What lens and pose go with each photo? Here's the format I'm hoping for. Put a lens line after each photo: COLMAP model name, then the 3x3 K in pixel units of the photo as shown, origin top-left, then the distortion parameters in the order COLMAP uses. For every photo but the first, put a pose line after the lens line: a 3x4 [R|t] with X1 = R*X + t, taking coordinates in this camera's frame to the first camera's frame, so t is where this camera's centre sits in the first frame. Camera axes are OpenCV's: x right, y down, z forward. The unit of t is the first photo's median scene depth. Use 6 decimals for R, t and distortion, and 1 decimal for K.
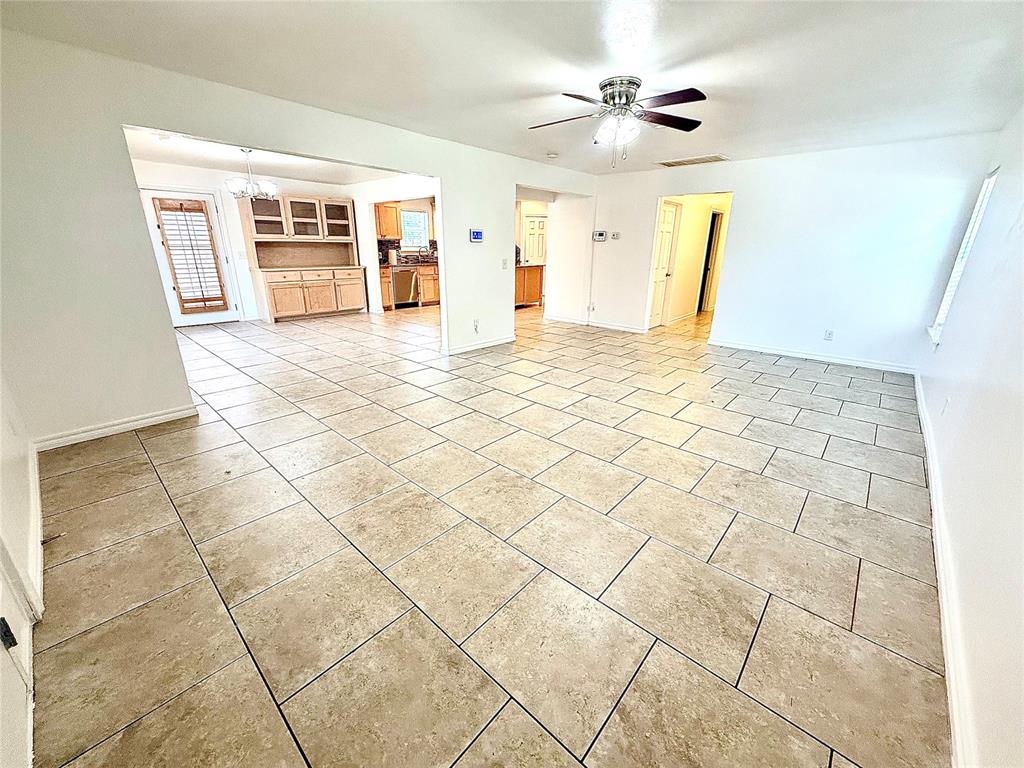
lens RADIAL K [[410.4, 0, 506.3], [0, 410.4, 381.6], [0, 0, 1]] dist [0.002412, 0.000077]
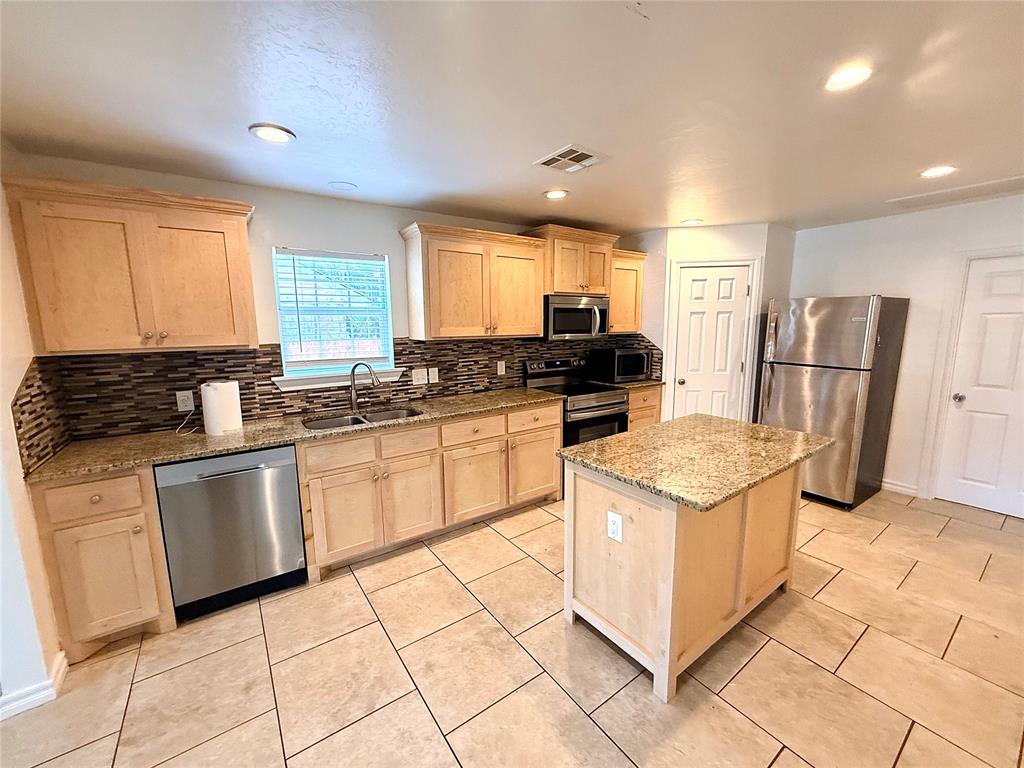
lens RADIAL K [[410.4, 0, 517.0], [0, 410.4, 384.3], [0, 0, 1]] dist [0.002412, 0.000077]
pose [[0.978023, 0.004115, -0.208455, -0.023943], [-0.040429, 0.984571, -0.170249, -0.272748], [0.204538, 0.174936, 0.963100, 0.752370]]
